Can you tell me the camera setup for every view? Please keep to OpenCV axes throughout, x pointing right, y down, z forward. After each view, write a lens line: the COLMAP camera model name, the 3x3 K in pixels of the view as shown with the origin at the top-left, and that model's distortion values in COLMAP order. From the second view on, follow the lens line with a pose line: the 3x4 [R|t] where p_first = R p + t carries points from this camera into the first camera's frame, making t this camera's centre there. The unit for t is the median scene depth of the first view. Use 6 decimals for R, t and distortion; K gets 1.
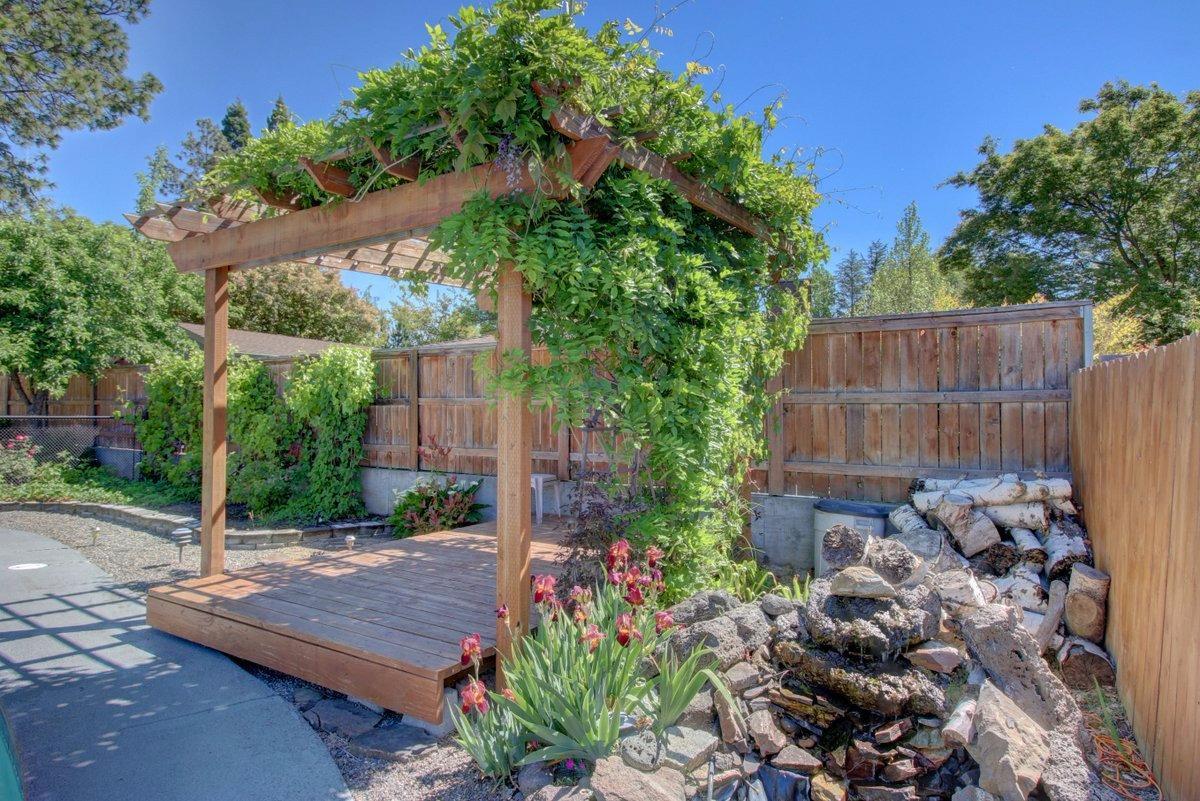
lens RADIAL K [[636.4, 0, 598.8], [0, 636.4, 389.6], [0, 0, 1]] dist [0.007569, -0.015054]
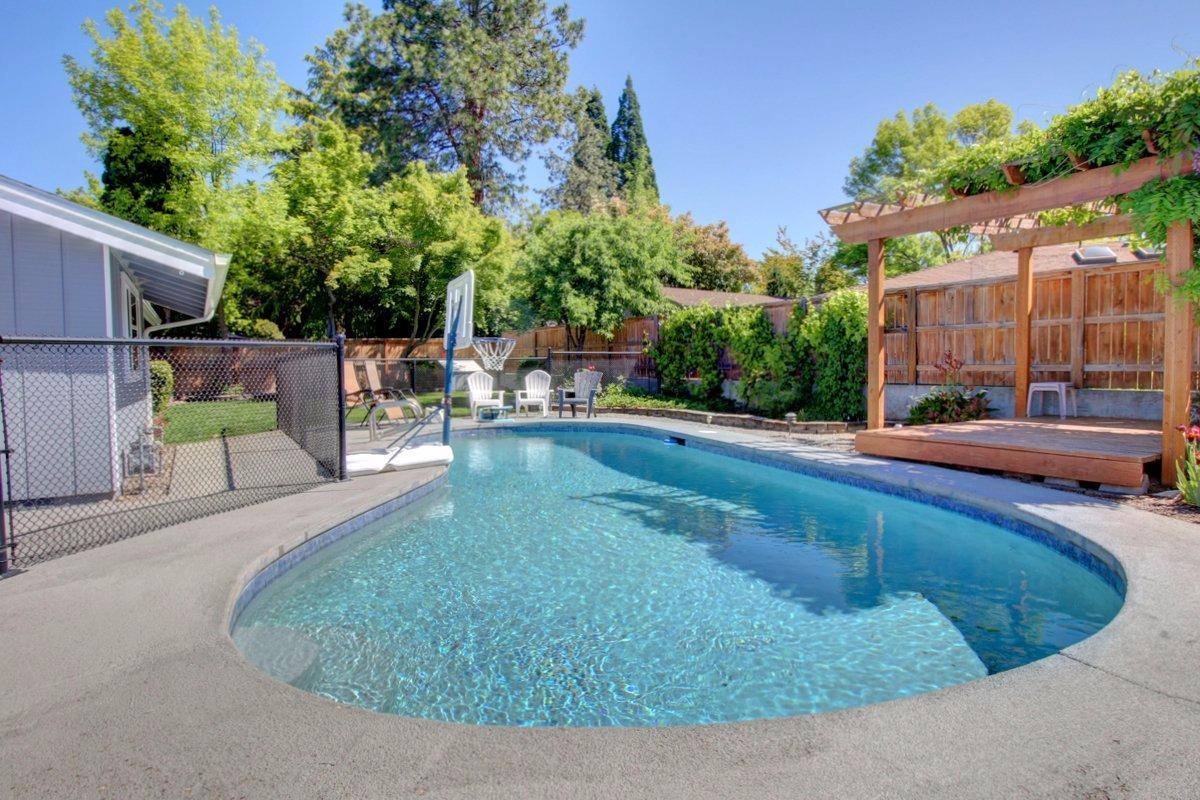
lens RADIAL K [[636.4, 0, 598.8], [0, 636.4, 389.1], [0, 0, 1]] dist [0.007569, -0.015054]
pose [[0.886963, 0.004888, -0.461815, -0.586432], [0.031768, 0.996930, 0.071565, 0.059118], [0.460747, -0.078146, 0.884084, -0.927180]]
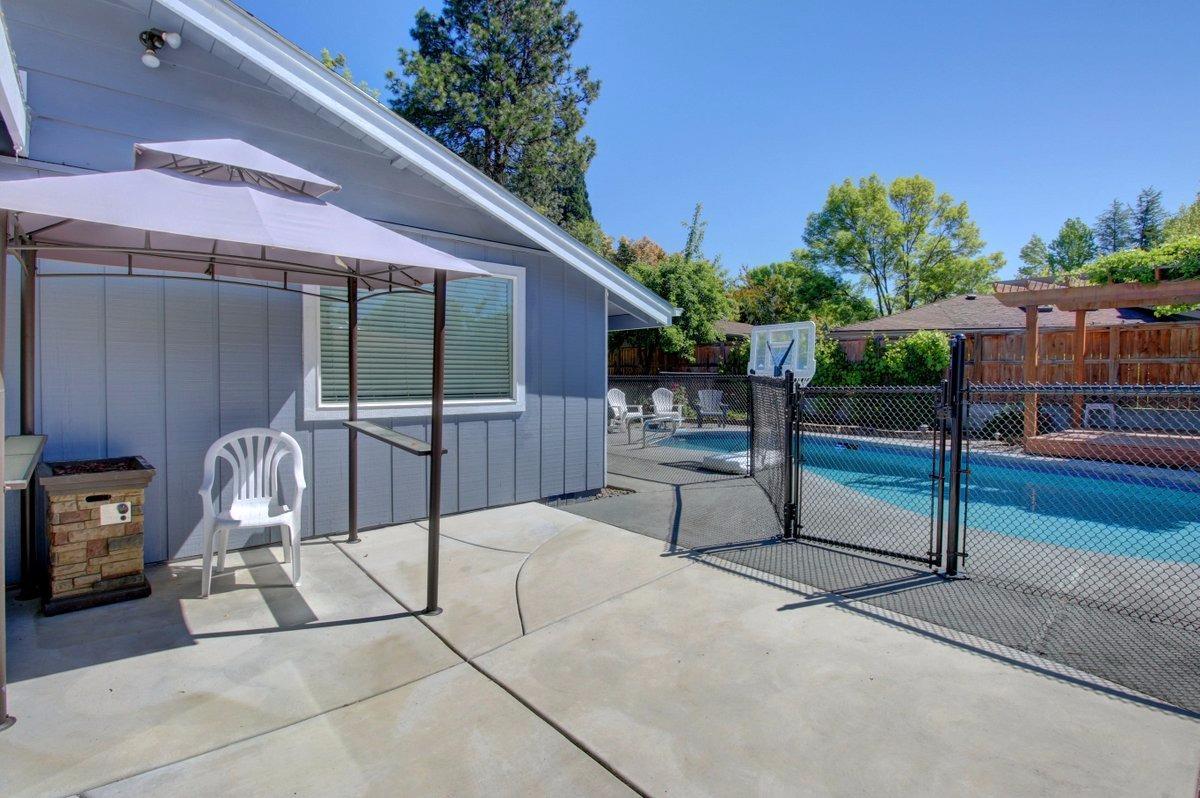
lens RADIAL K [[586.6, 0, 595.7], [0, 586.6, 392.9], [0, 0, 1]] dist [-0.000899, -0.011493]
pose [[0.950876, 0.006897, -0.309496, -1.781259], [0.013952, 0.997781, 0.065099, -0.039785], [0.309259, -0.066219, 0.948670, -1.870412]]
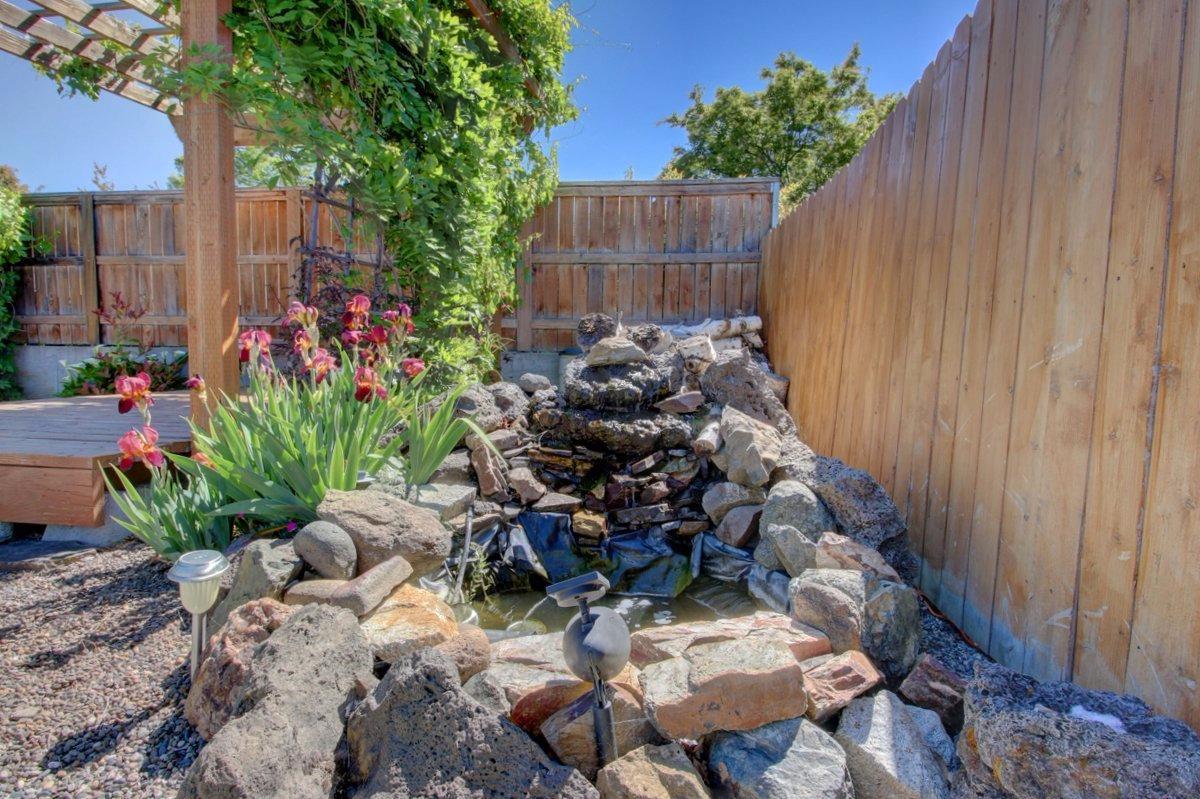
lens RADIAL K [[575.6, 0, 604.2], [0, 575.6, 388.3], [0, 0, 1]] dist [0.001027, -0.013153]
pose [[0.911022, -0.014044, 0.412119, 0.010758], [-0.027766, 0.995062, 0.095288, 0.214717], [-0.411422, -0.098252, 0.906134, 0.127807]]
